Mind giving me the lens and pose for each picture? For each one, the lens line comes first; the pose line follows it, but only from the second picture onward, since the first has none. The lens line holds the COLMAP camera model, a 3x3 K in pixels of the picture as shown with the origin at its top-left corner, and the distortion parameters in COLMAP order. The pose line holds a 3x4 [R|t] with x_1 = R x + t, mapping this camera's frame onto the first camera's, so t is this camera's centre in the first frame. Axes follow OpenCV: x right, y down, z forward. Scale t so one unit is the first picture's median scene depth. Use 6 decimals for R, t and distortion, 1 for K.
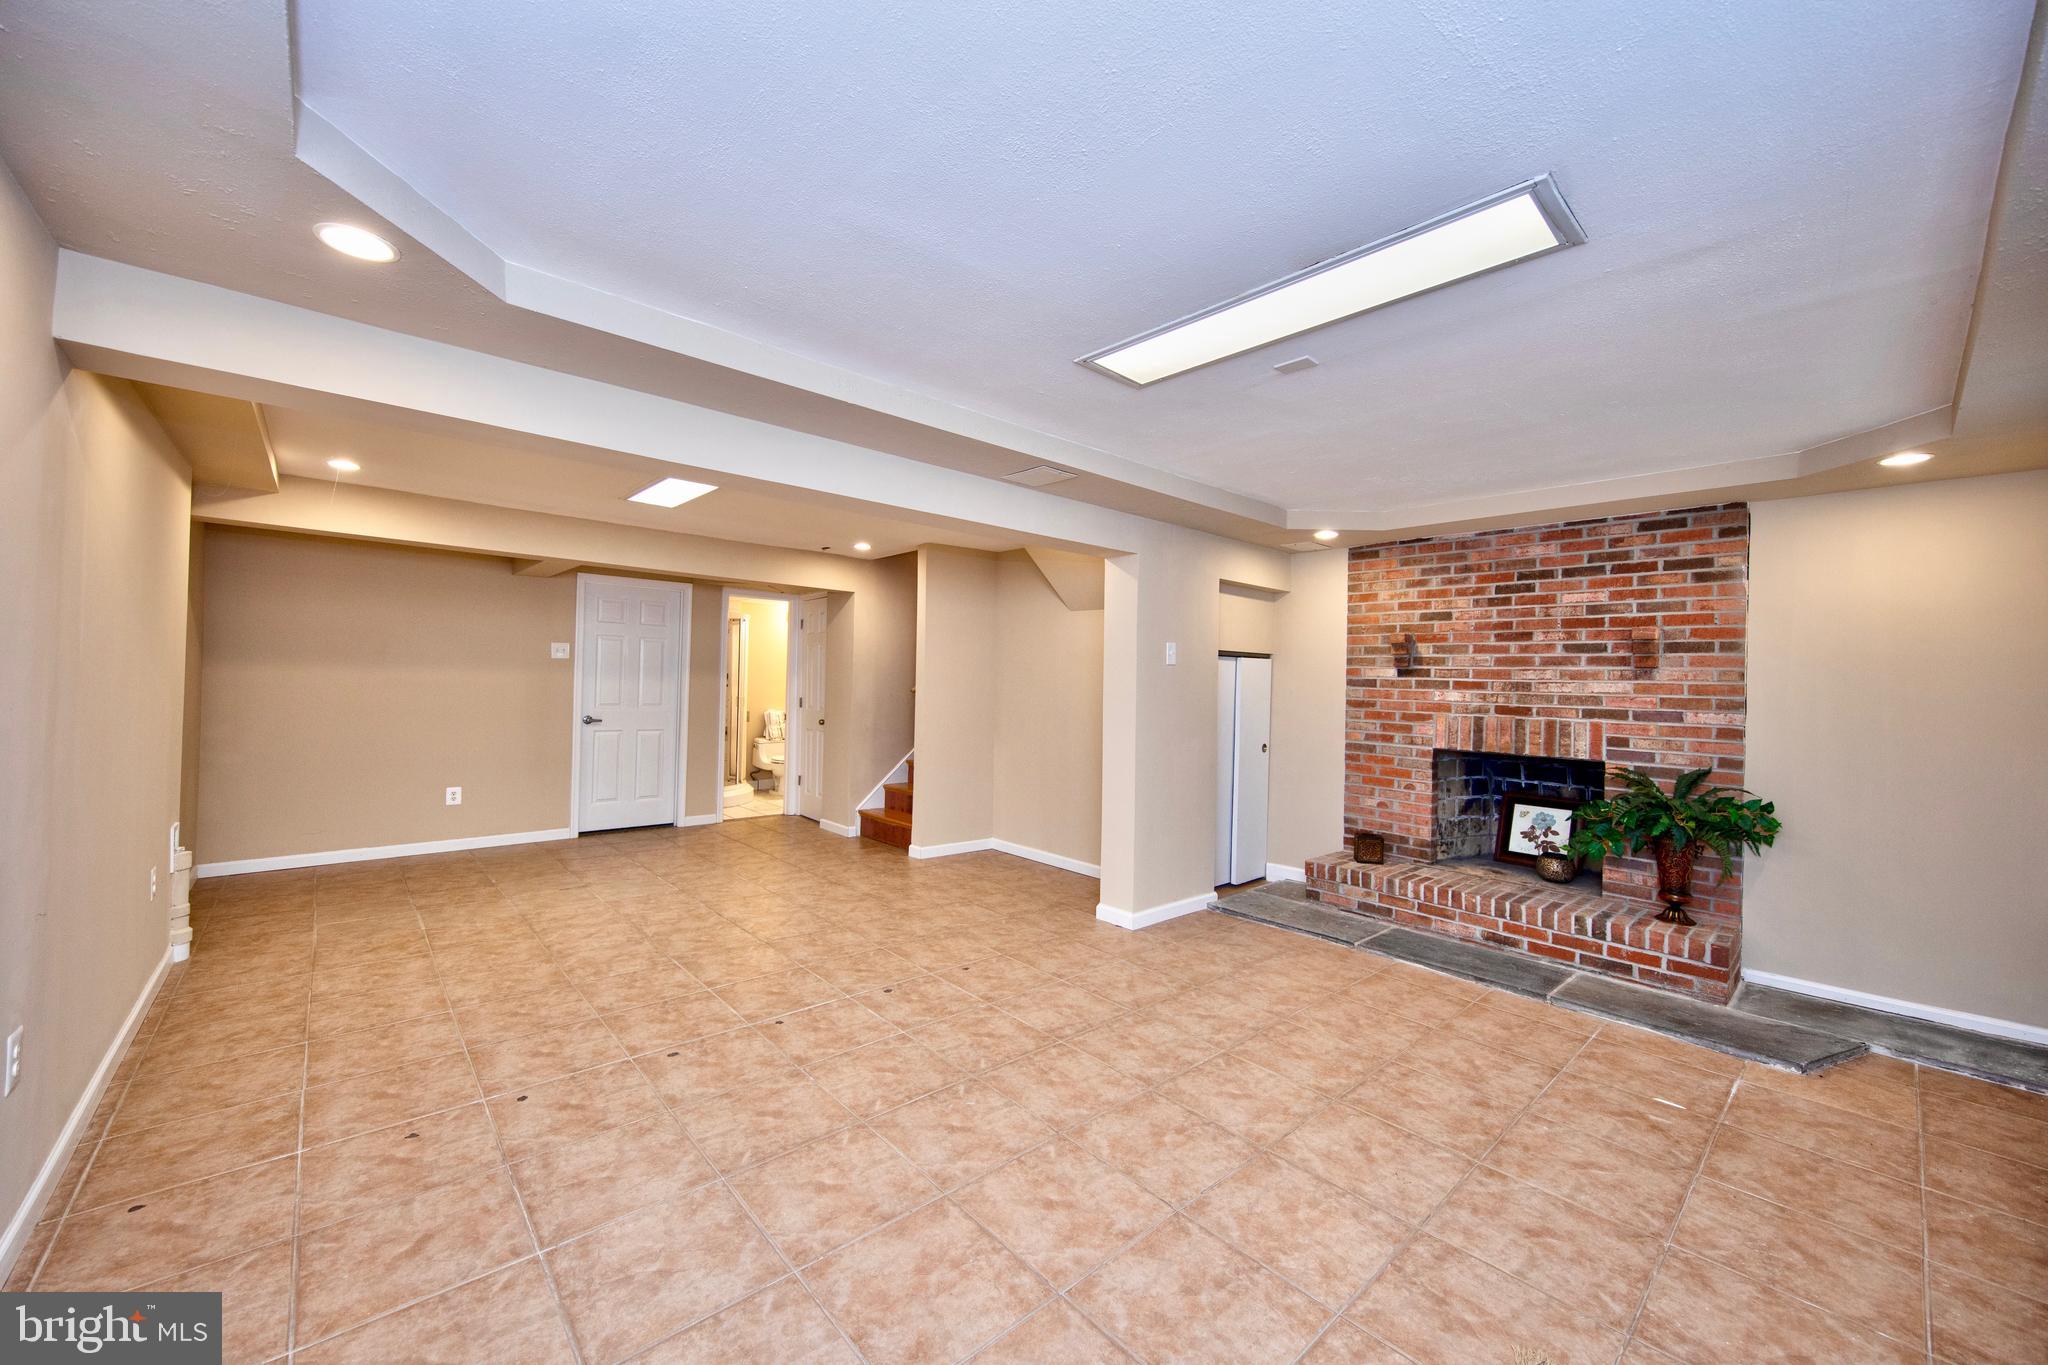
lens RADIAL K [[772.9, 0, 1023.9], [0, 772.9, 677.0], [0, 0, 1]] dist [0.017817, -0.007514]
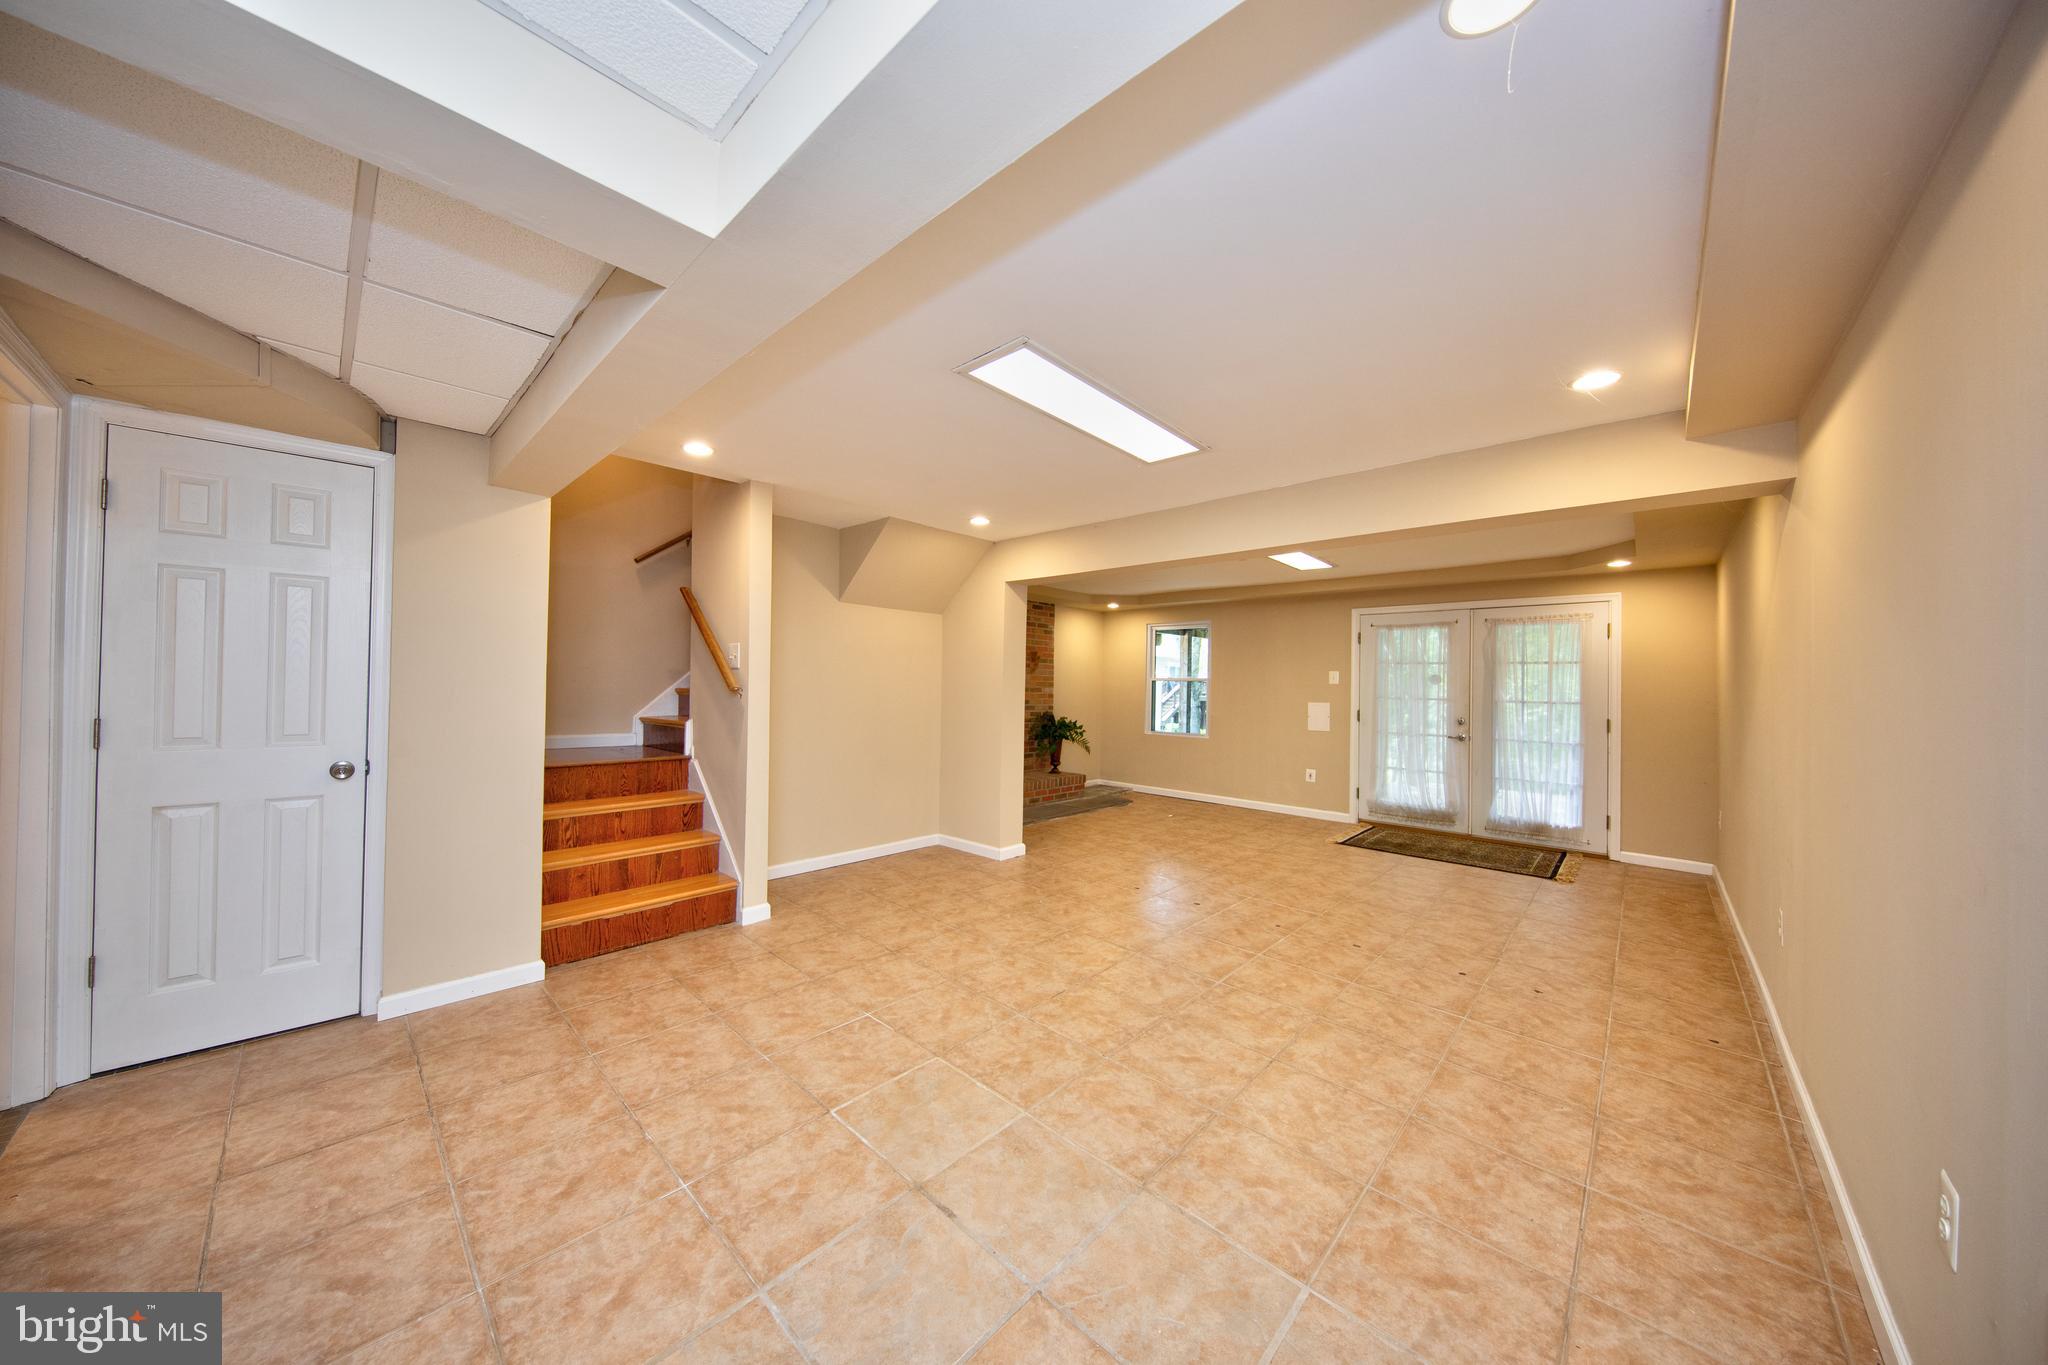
lens RADIAL K [[659.3, 0, 1011.5], [0, 659.3, 678.0], [0, 0, 1]] dist [0.015028, -0.008198]
pose [[-0.077112, -0.014732, 0.996914, -1.144817], [-0.028584, 0.999513, 0.012559, -0.007307], [-0.996613, -0.027527, -0.077496, 1.233470]]
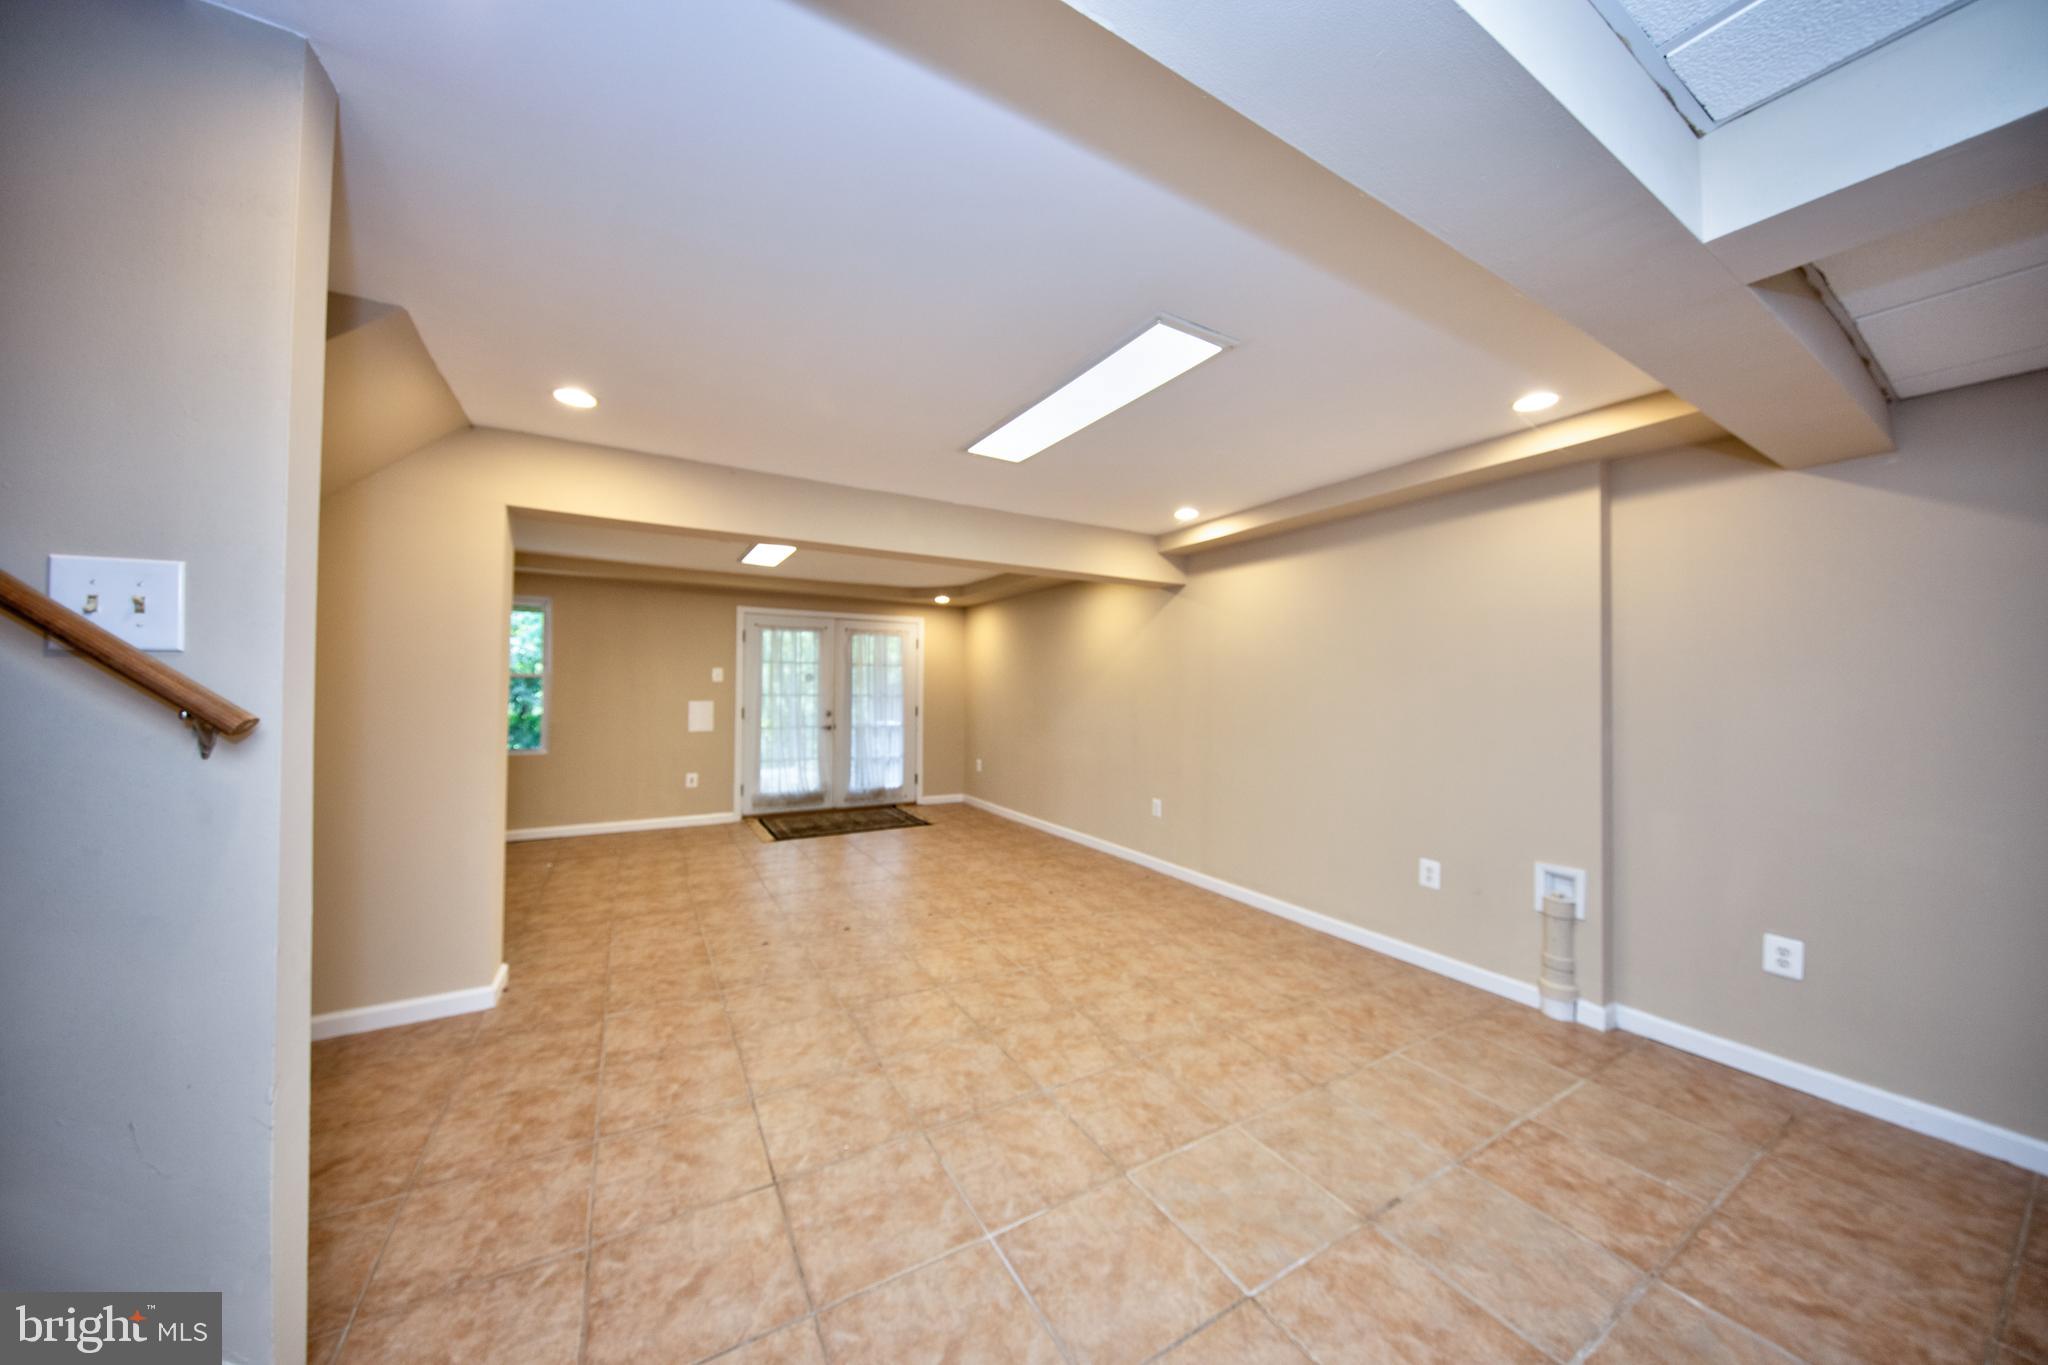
lens RADIAL K [[659.3, 0, 1011.5], [0, 659.3, 678.0], [0, 0, 1]] dist [0.015028, -0.008198]
pose [[-0.976508, -0.028000, 0.213654, -0.564747], [-0.032971, 0.999261, -0.019736, 0.005923], [-0.212944, -0.026317, -0.976710, 1.725456]]
